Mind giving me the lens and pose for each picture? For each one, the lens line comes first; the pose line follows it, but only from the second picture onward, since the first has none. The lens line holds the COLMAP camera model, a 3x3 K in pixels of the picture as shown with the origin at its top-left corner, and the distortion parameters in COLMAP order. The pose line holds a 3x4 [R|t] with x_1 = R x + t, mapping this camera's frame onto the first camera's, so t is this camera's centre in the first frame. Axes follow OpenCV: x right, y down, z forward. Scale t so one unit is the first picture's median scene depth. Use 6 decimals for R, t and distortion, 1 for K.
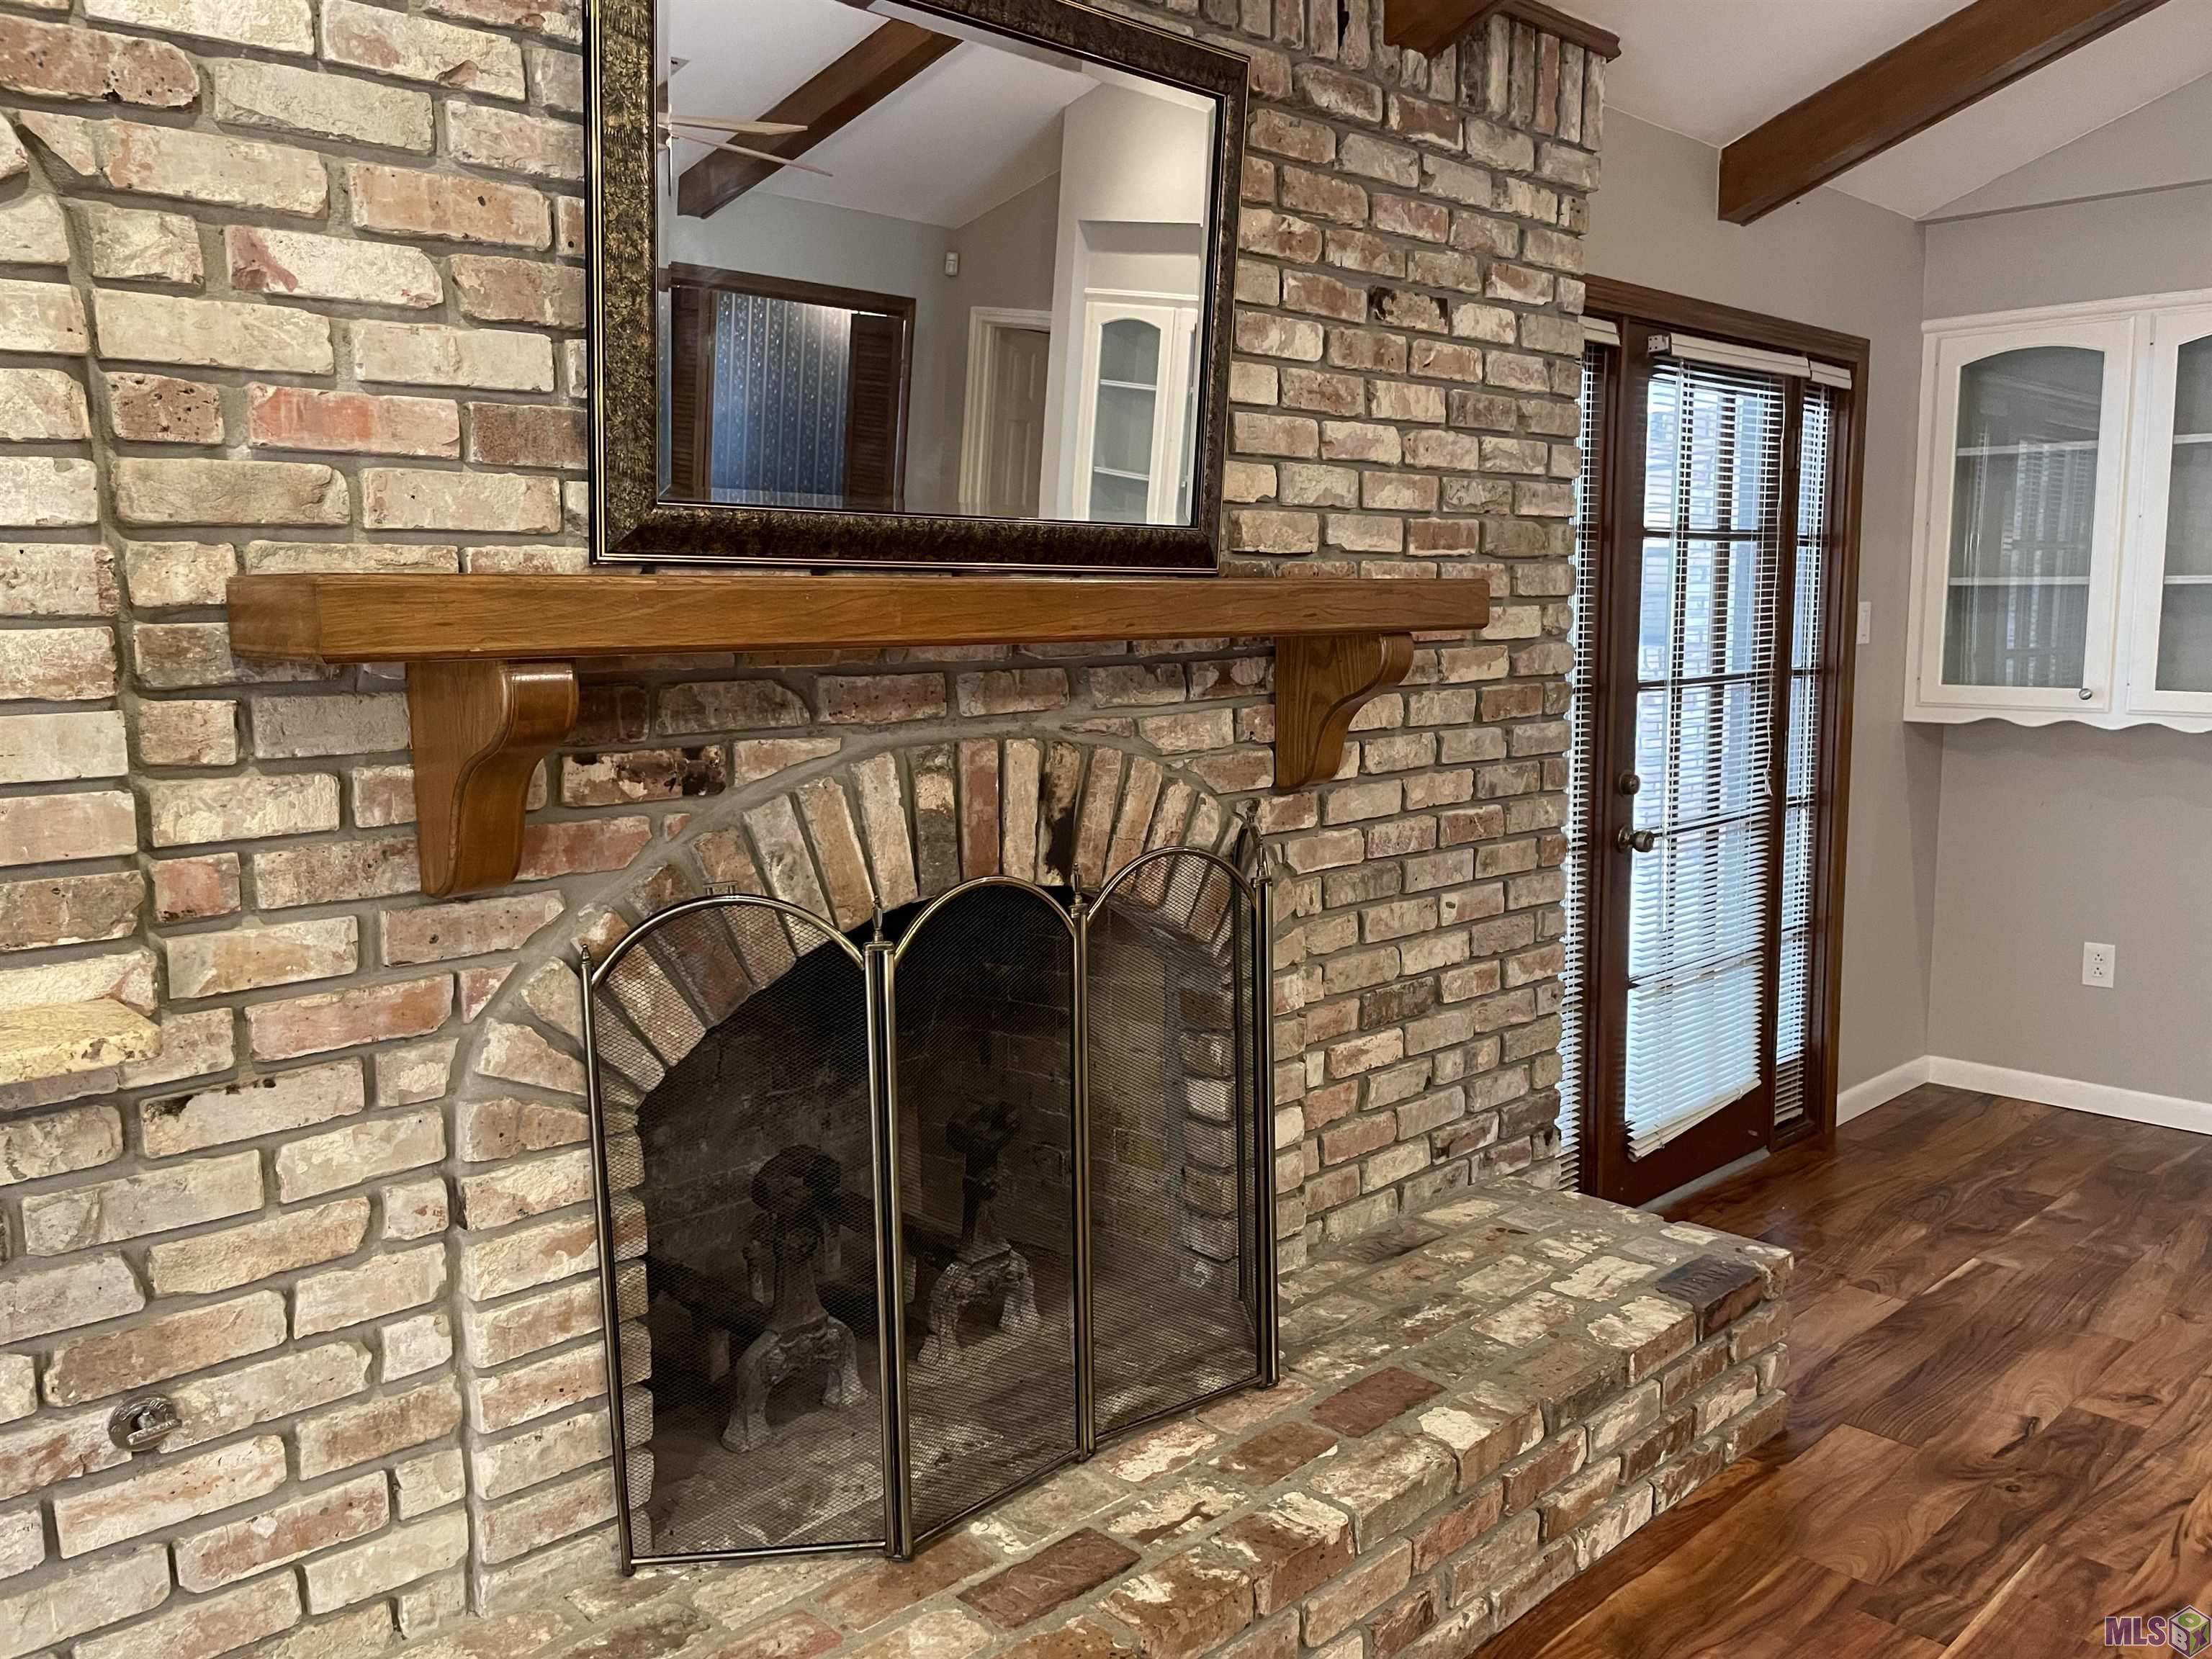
lens RADIAL K [[1663.8, 0, 1099.8], [0, 1663.8, 829.3], [0, 0, 1]] dist [0.053729, -0.078745]
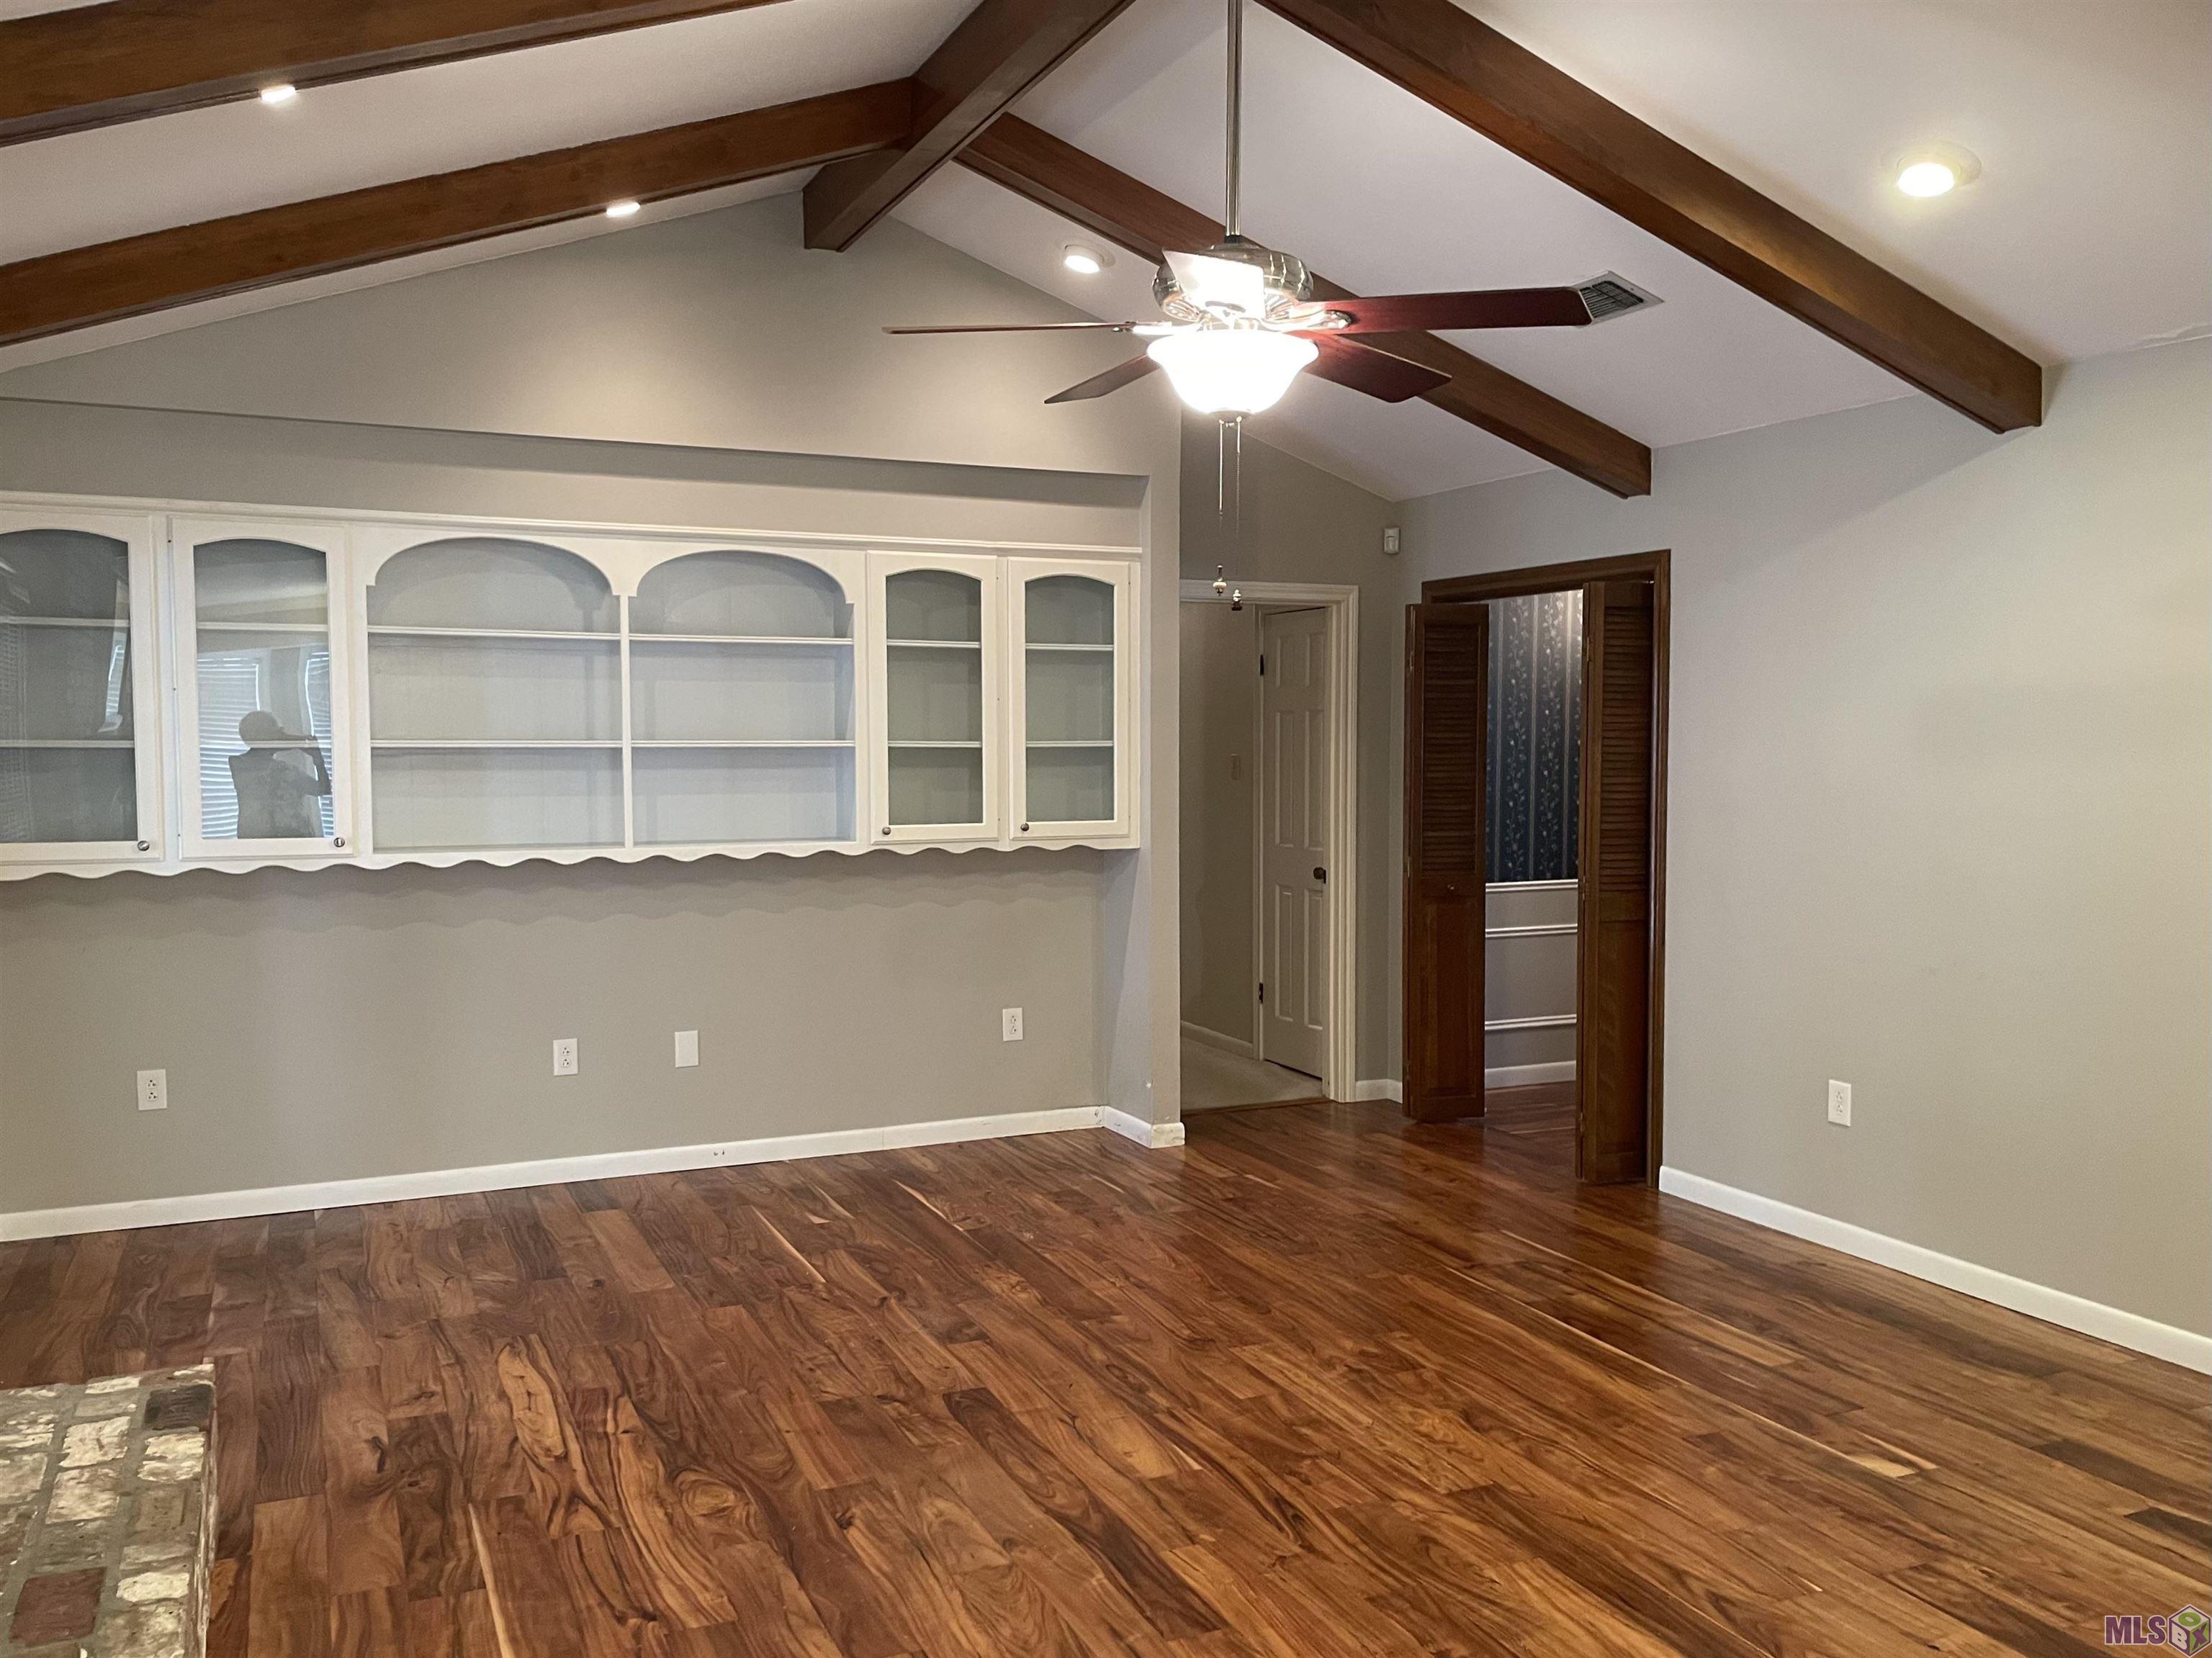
lens RADIAL K [[1663.6, 0, 1108.2], [0, 1663.6, 829.0], [0, 0, 1]] dist [0.053729, -0.078745]
pose [[0.331072, -0.040573, 0.942733, -0.451897], [0.122257, 0.992498, -0.000220, -0.024022], [-0.935652, 0.115329, 0.333549, 0.055944]]
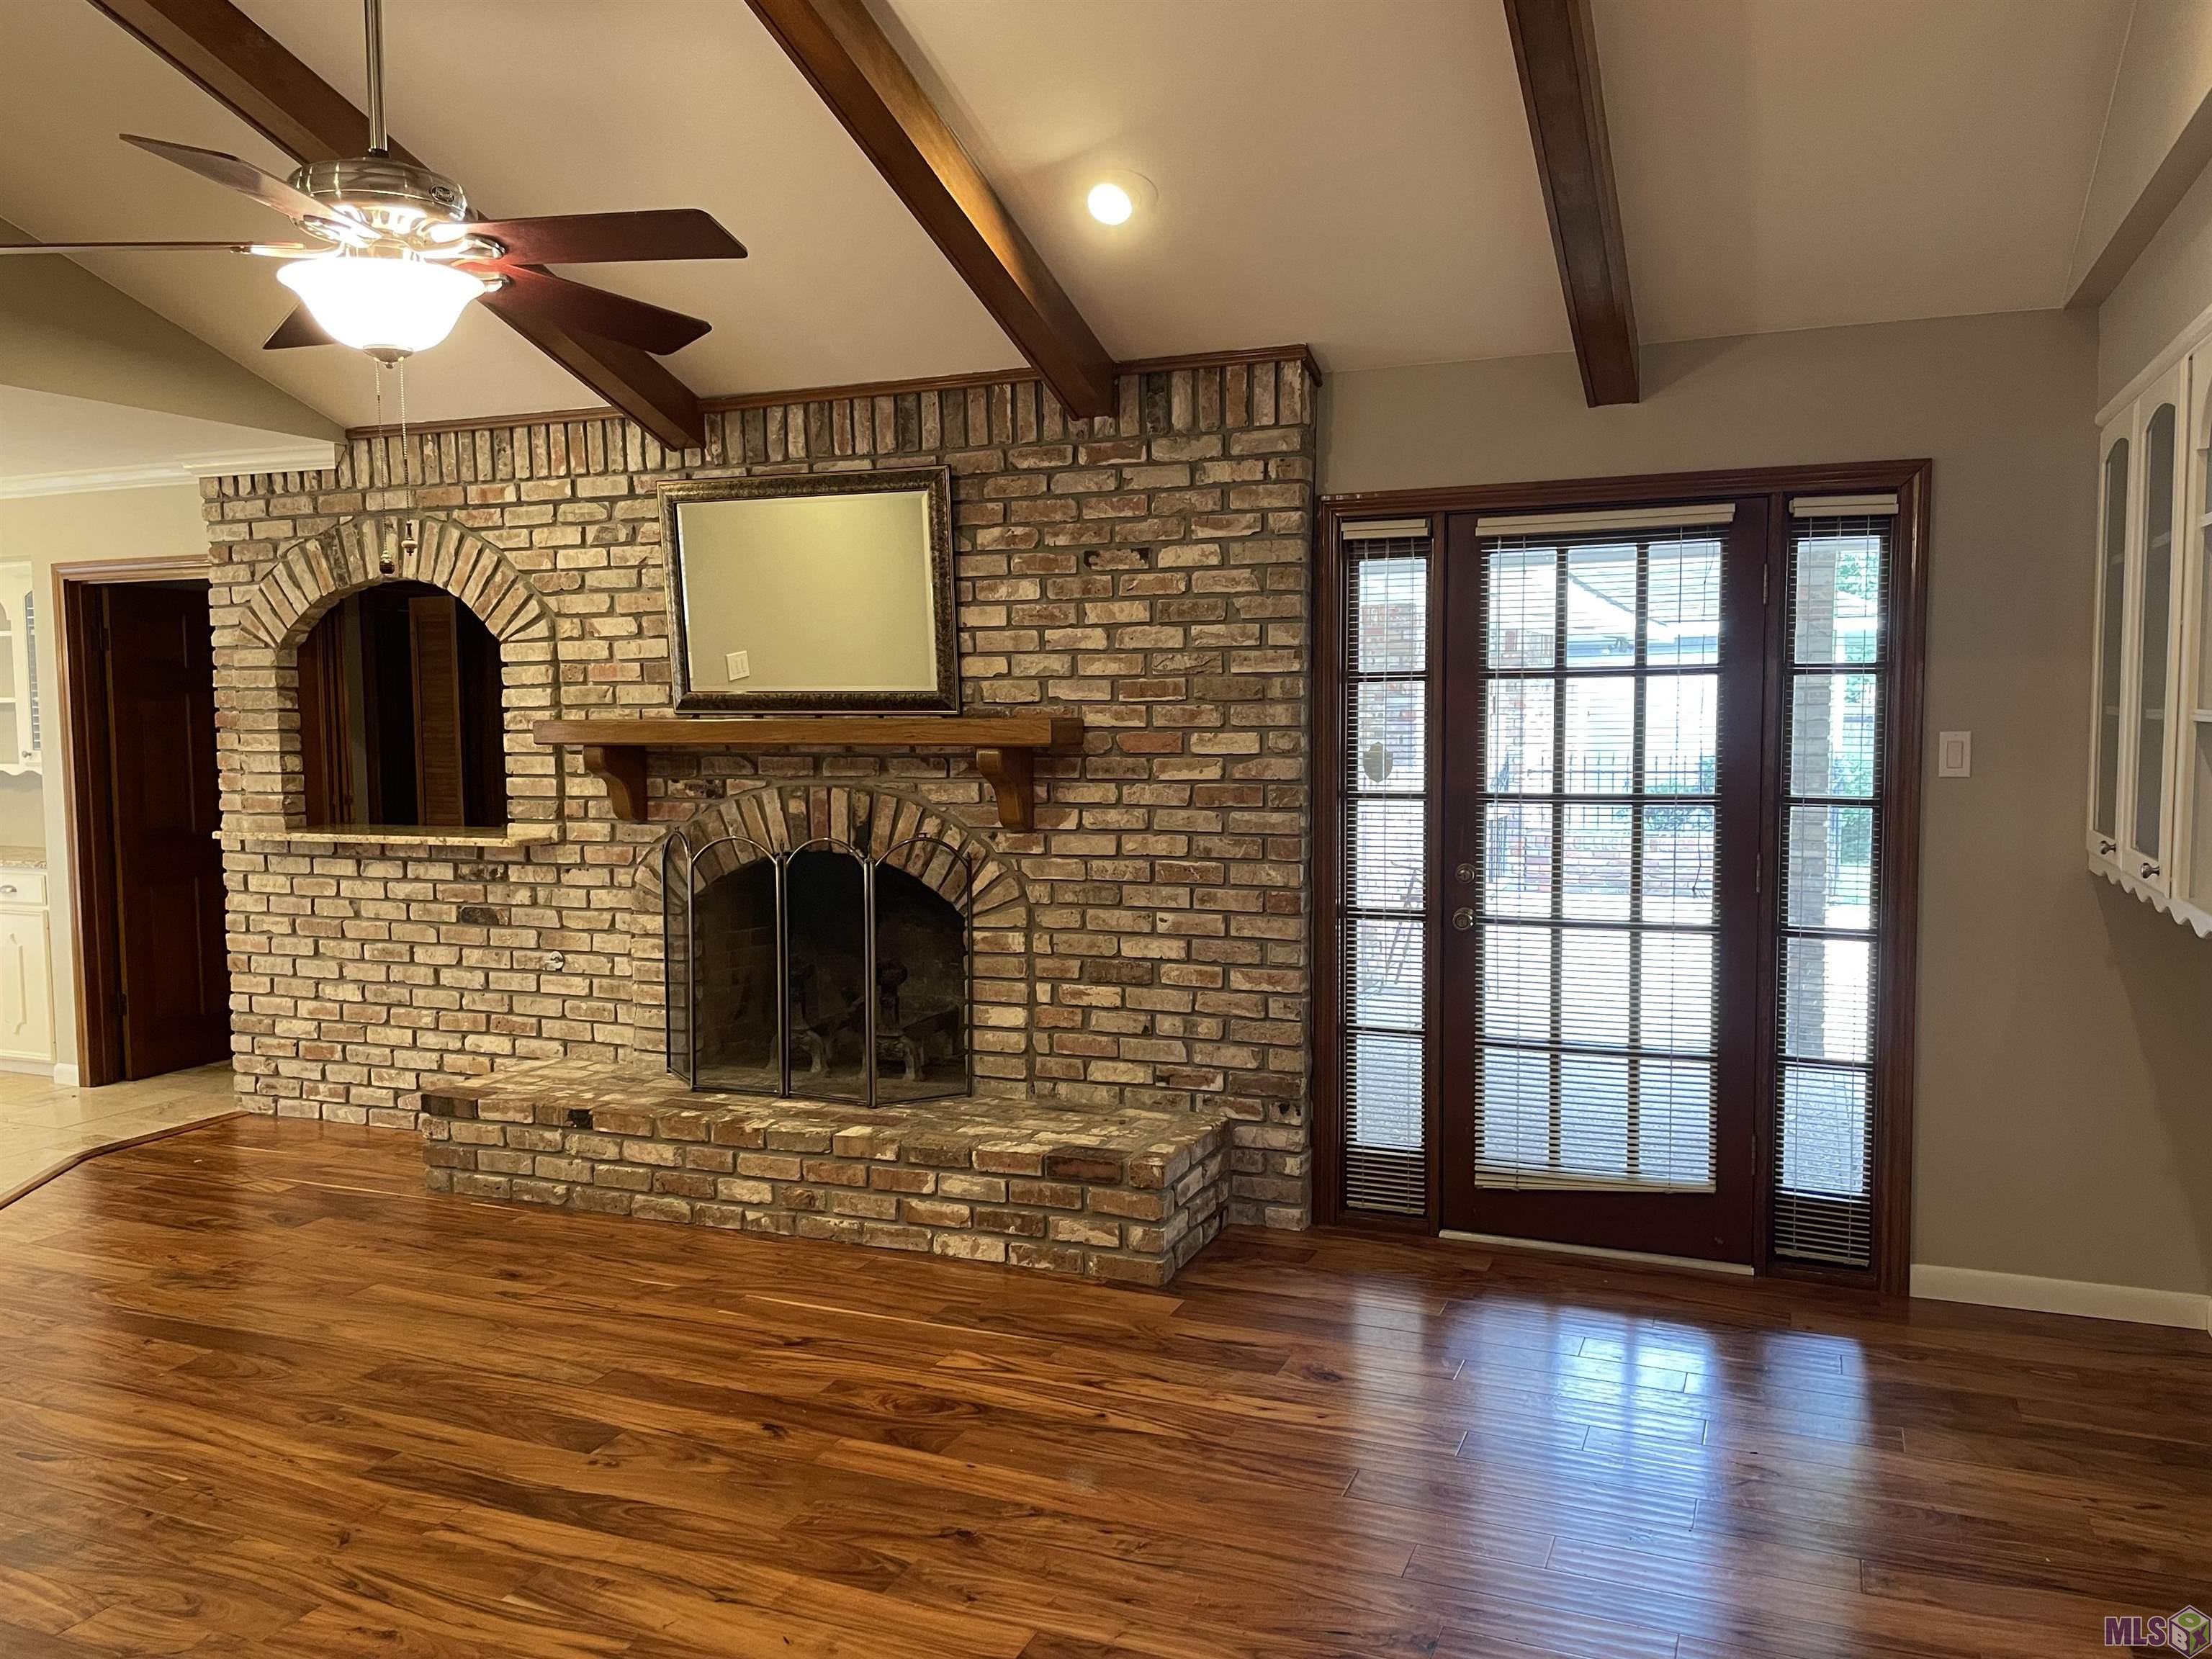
lens RADIAL K [[1663.8, 0, 1114.8], [0, 1663.8, 828.5], [0, 0, 1]] dist [0.053729, -0.078745]
pose [[0.426381, 0.074572, -0.901464, 1.894918], [-0.116749, 0.992797, 0.026907, -0.091735], [0.896978, 0.093773, 0.432016, 0.320356]]
